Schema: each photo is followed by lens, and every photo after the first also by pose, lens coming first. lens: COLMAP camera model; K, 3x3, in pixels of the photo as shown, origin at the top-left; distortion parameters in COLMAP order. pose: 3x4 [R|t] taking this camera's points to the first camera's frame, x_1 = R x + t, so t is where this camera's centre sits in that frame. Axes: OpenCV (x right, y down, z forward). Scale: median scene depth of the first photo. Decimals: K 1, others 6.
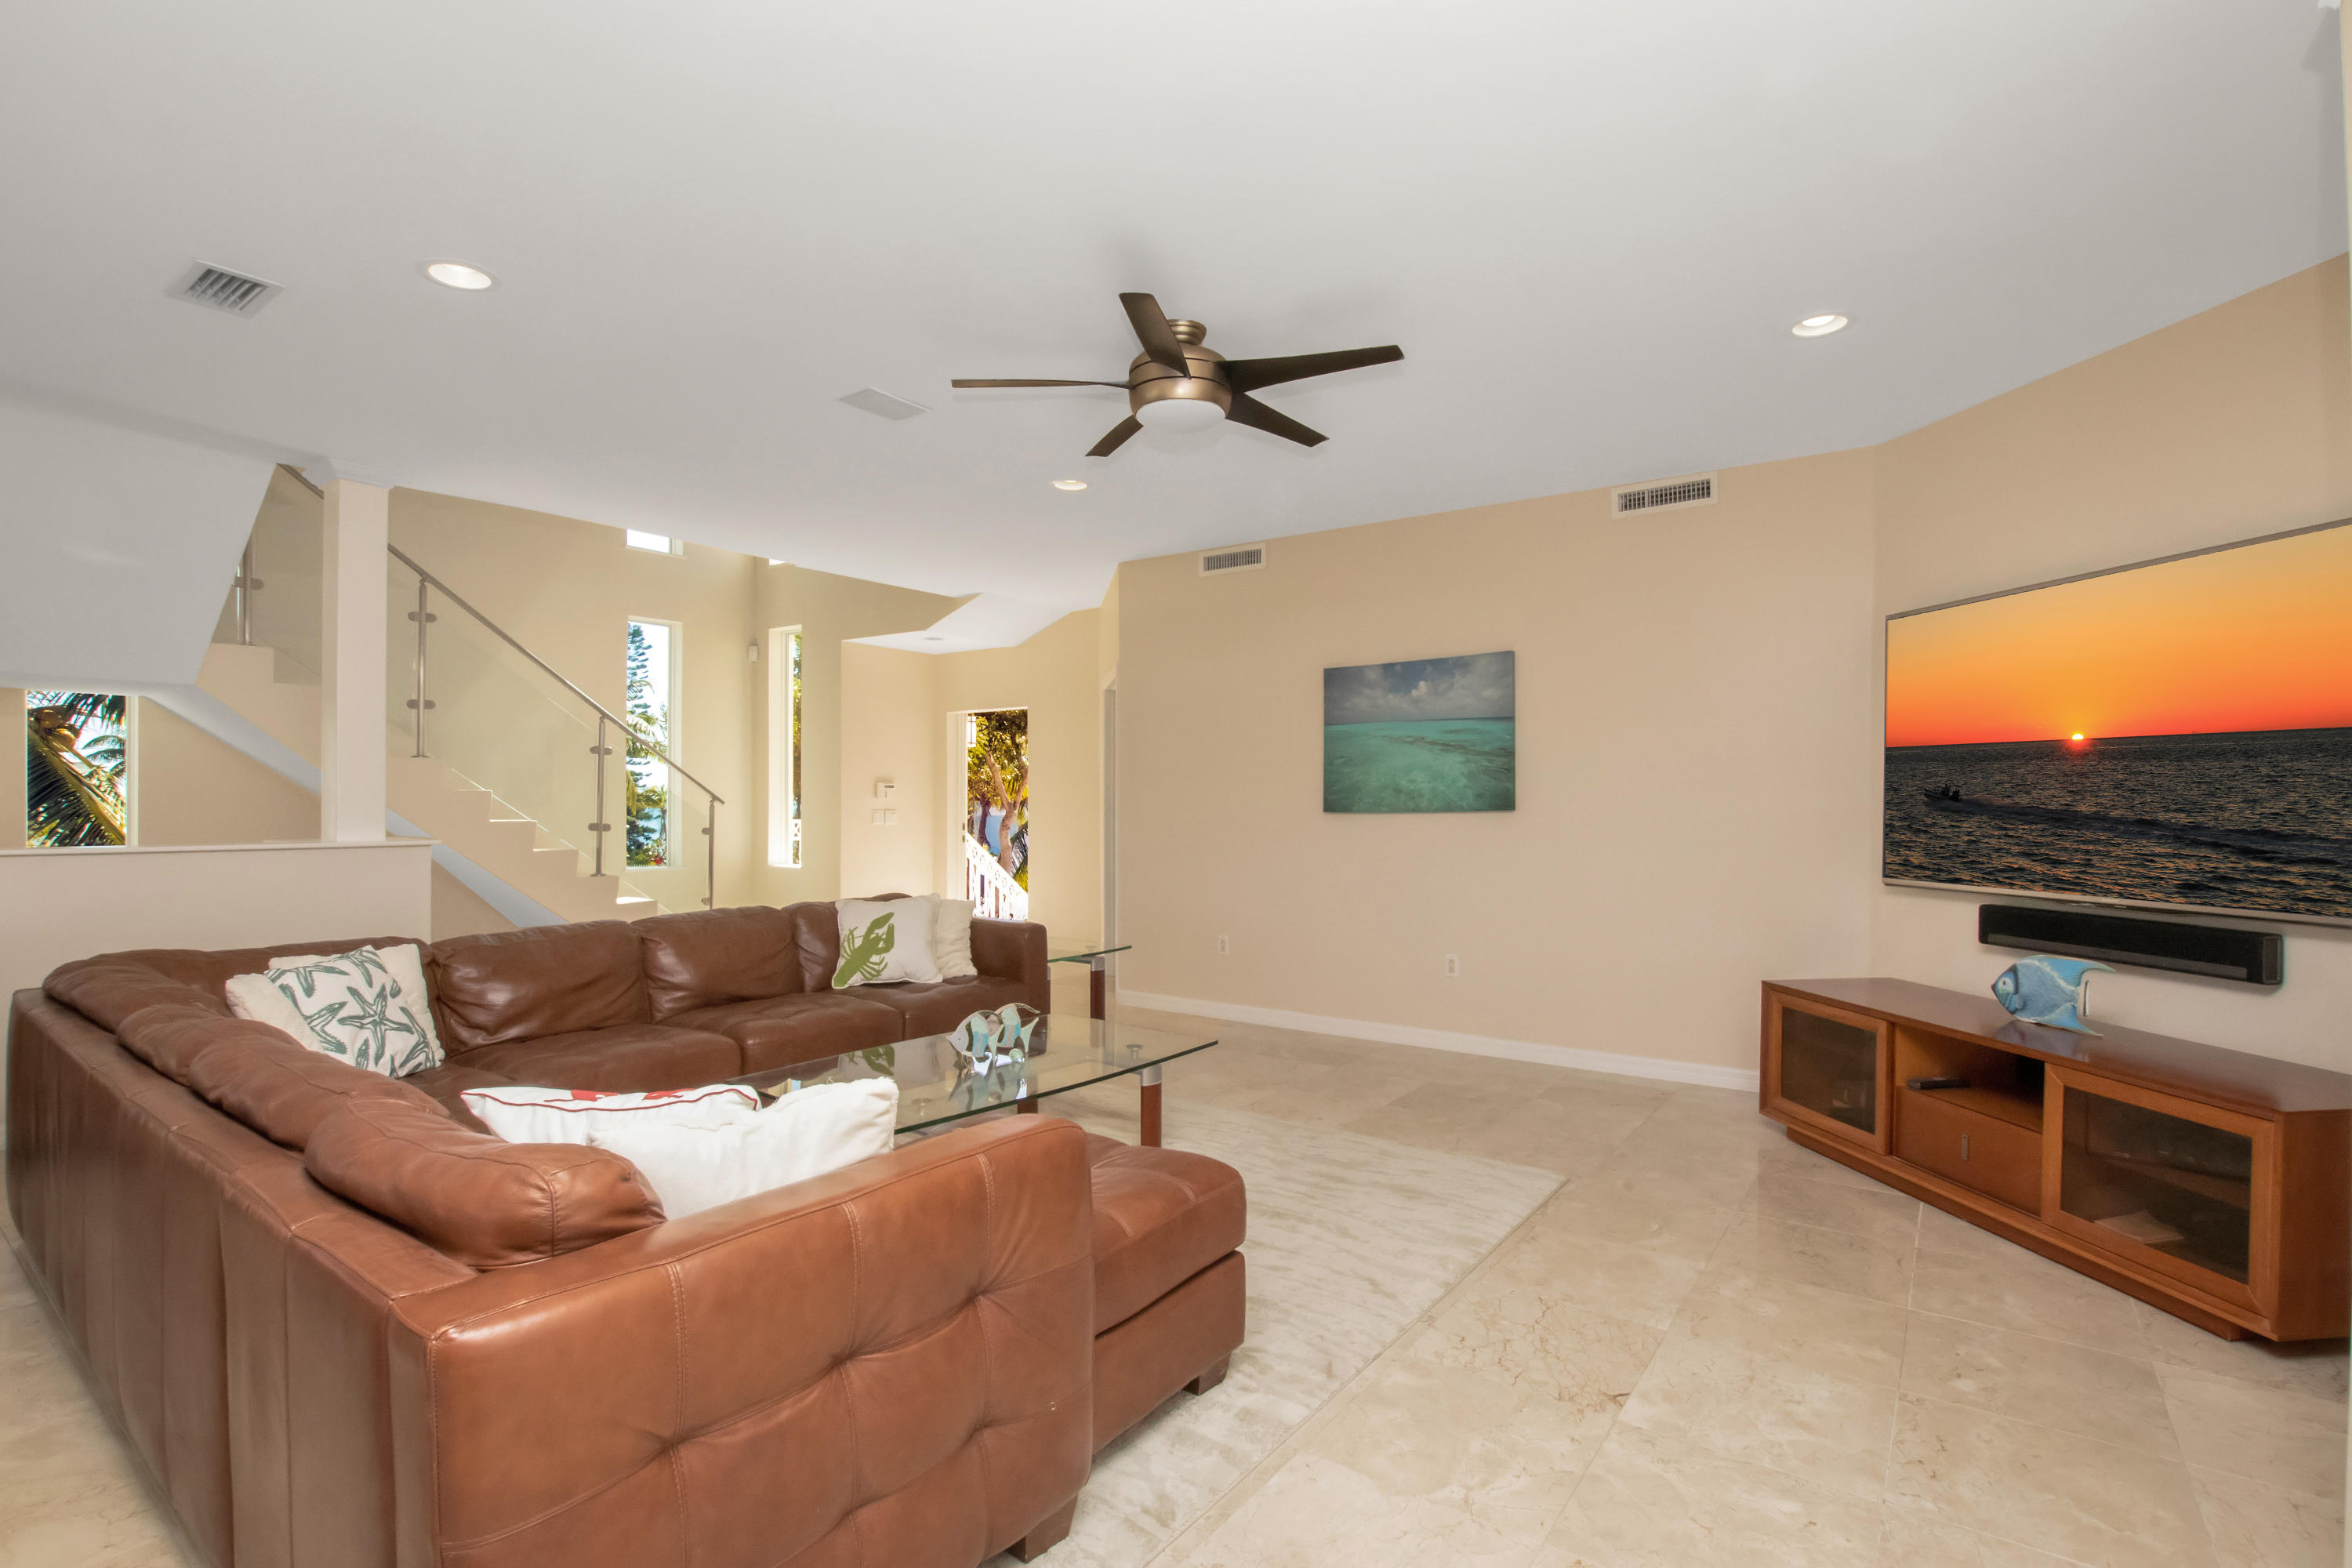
lens RADIAL K [[1101.3, 0, 1151.3], [0, 1101.3, 823.2], [0, 0, 1]] dist [-0.001641, 0.002319]
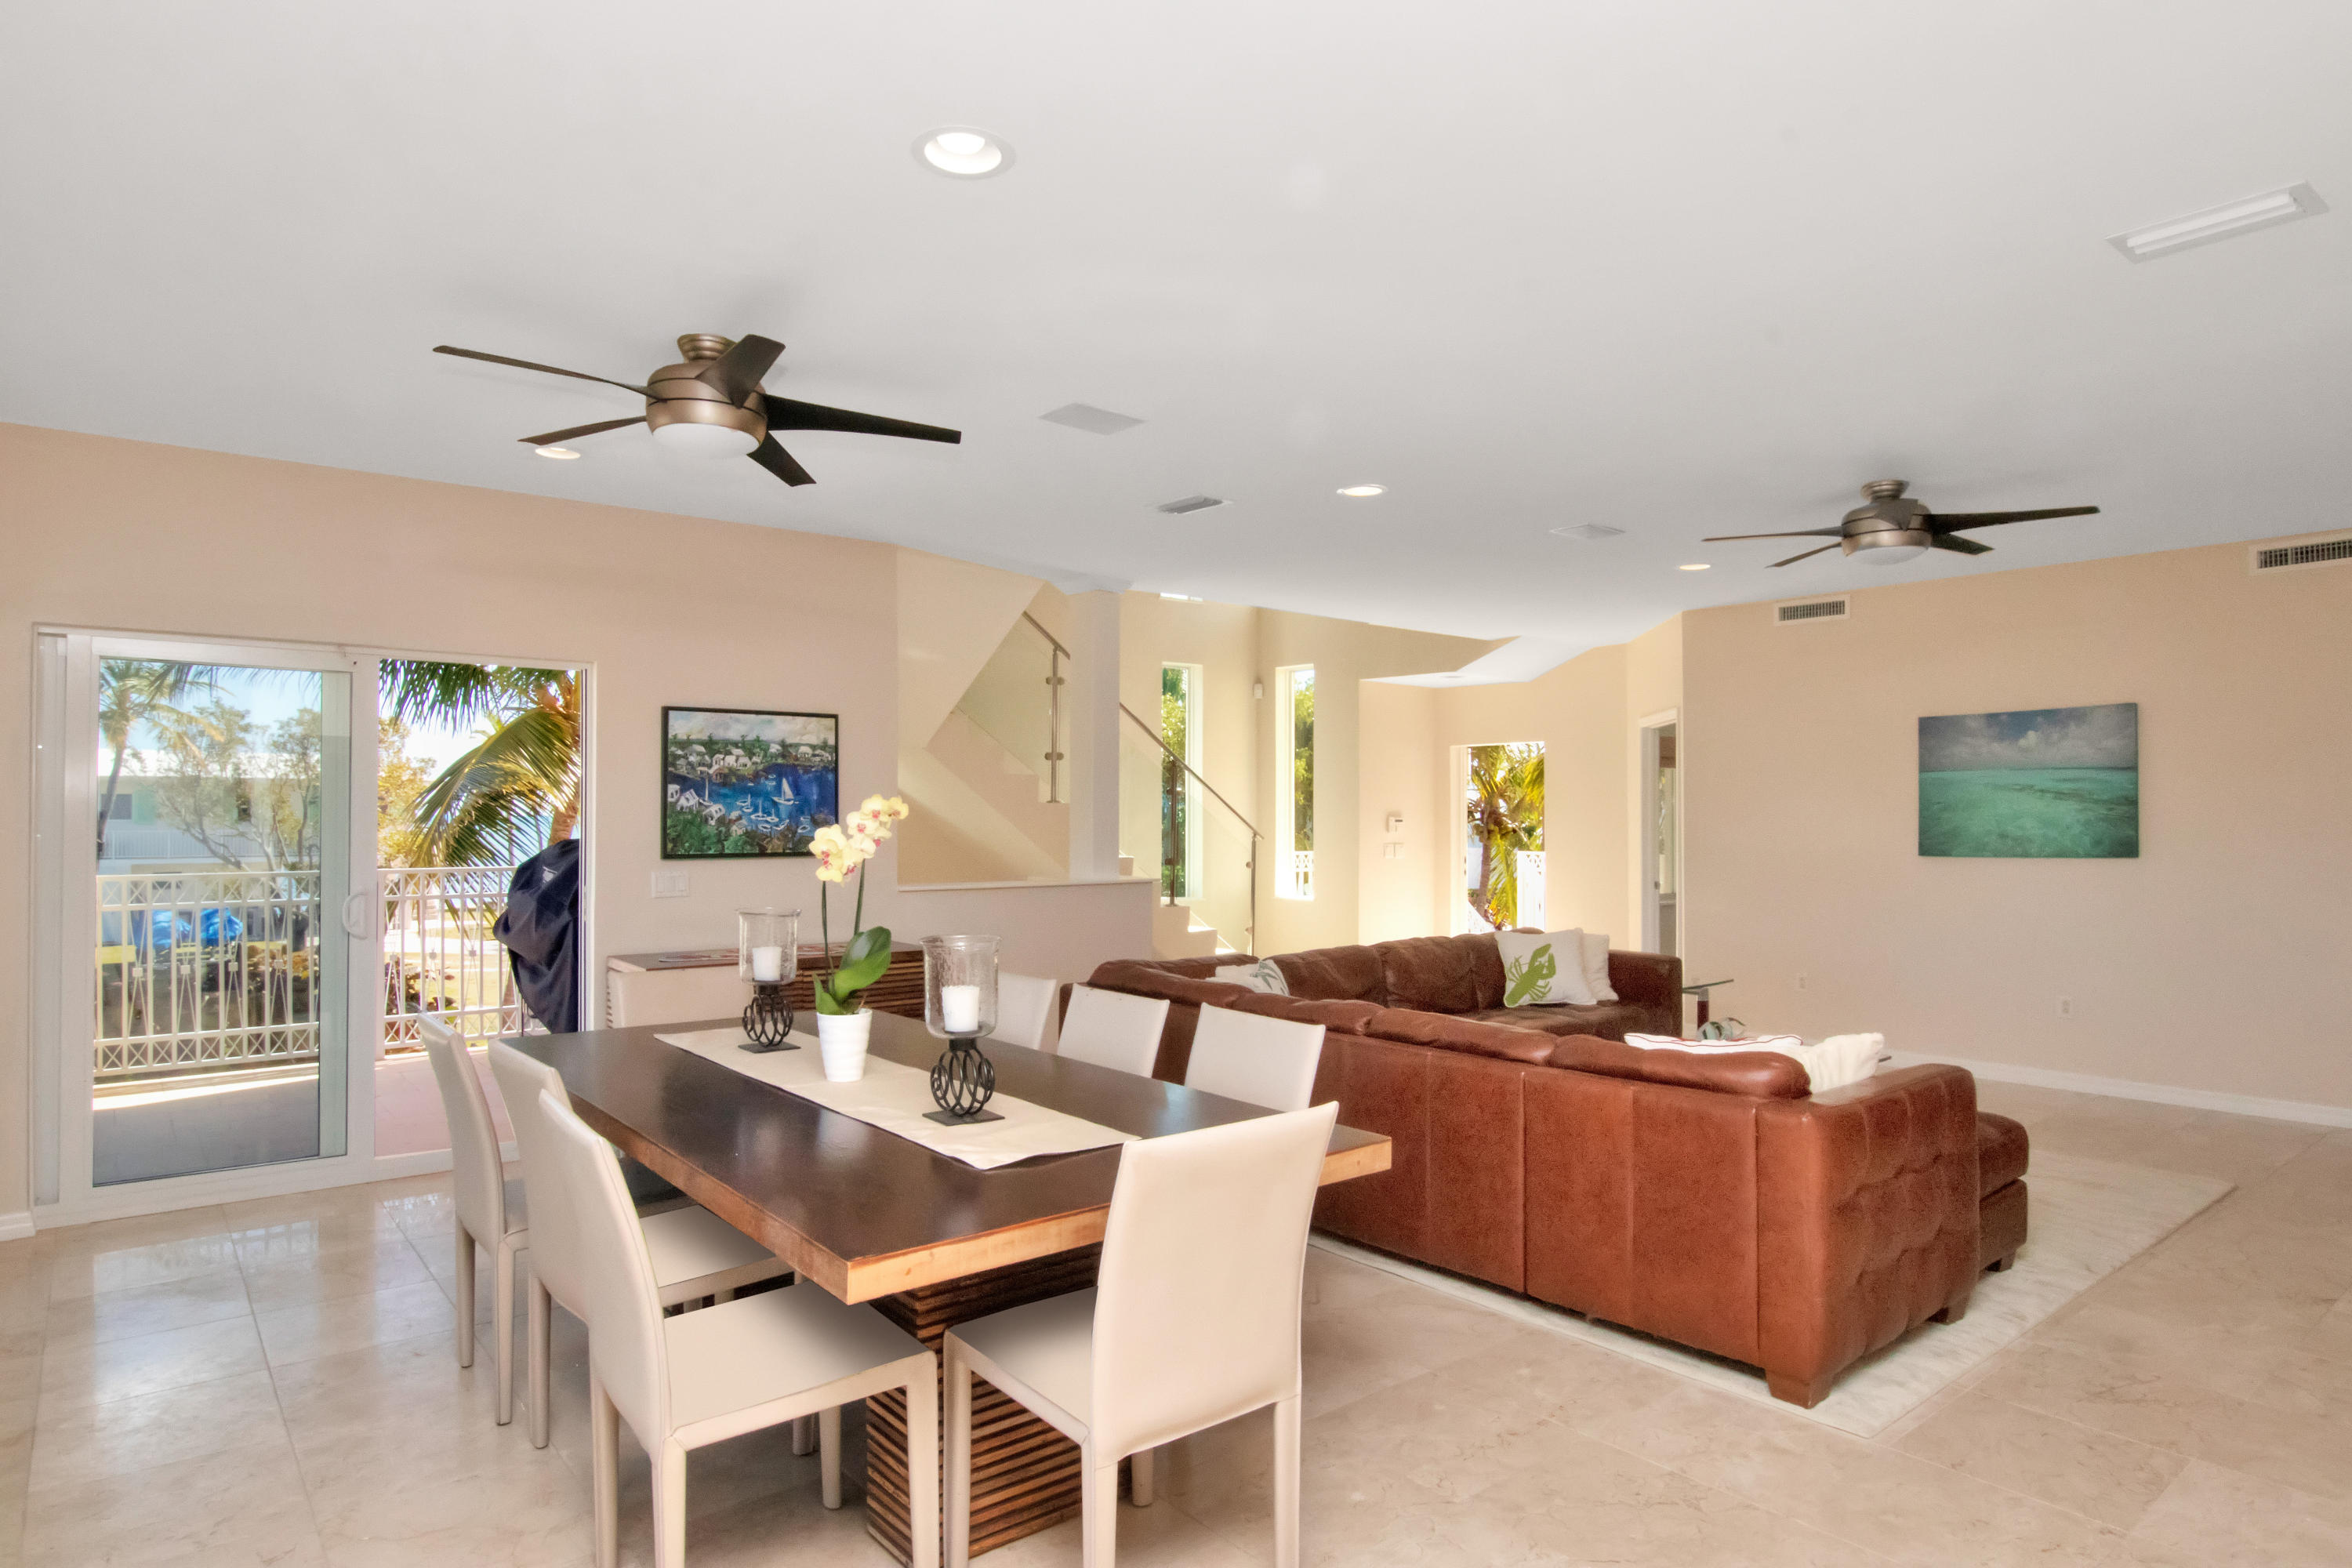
lens RADIAL K [[1340.9, 0, 1203.1], [0, 1340.9, 822.4], [0, 0, 1]] dist [0.010143, 0.001406]
pose [[0.976944, 0.000447, -0.213495, -0.246329], [-0.003564, 0.999893, -0.014213, -0.022456], [0.213465, 0.014646, 0.976841, -0.403389]]
